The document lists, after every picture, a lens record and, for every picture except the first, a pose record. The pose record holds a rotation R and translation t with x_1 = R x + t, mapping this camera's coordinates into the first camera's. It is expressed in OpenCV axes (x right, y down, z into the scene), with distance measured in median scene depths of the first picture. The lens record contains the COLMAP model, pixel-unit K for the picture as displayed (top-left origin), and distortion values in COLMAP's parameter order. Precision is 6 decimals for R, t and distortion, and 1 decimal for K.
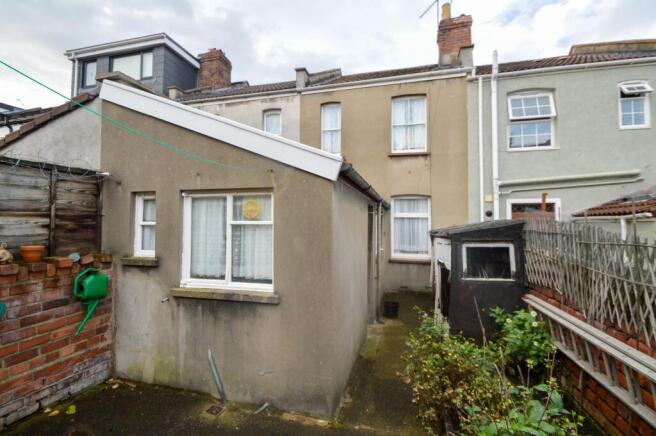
lens RADIAL K [[303.1, 0, 327.8], [0, 303.1, 213.6], [0, 0, 1]] dist [-0.001019, -0.001511]
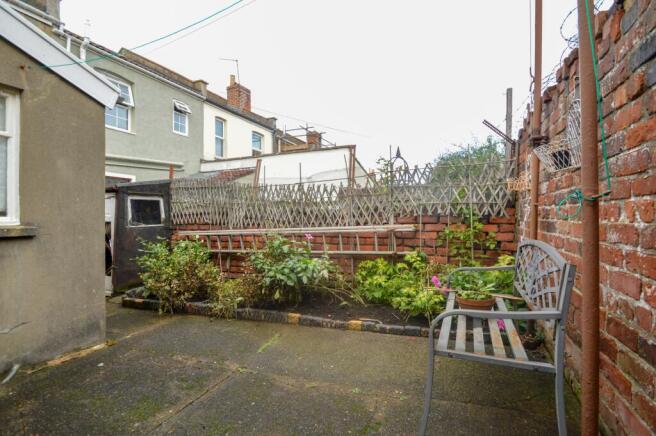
lens RADIAL K [[303.1, 0, 327.8], [0, 303.1, 213.6], [0, 0, 1]] dist [-0.001019, -0.001511]
pose [[0.171515, 0.005154, 0.985168, -0.561656], [-0.031838, 0.999493, 0.000314, 0.143450], [-0.984667, -0.031419, 0.171592, 0.060861]]
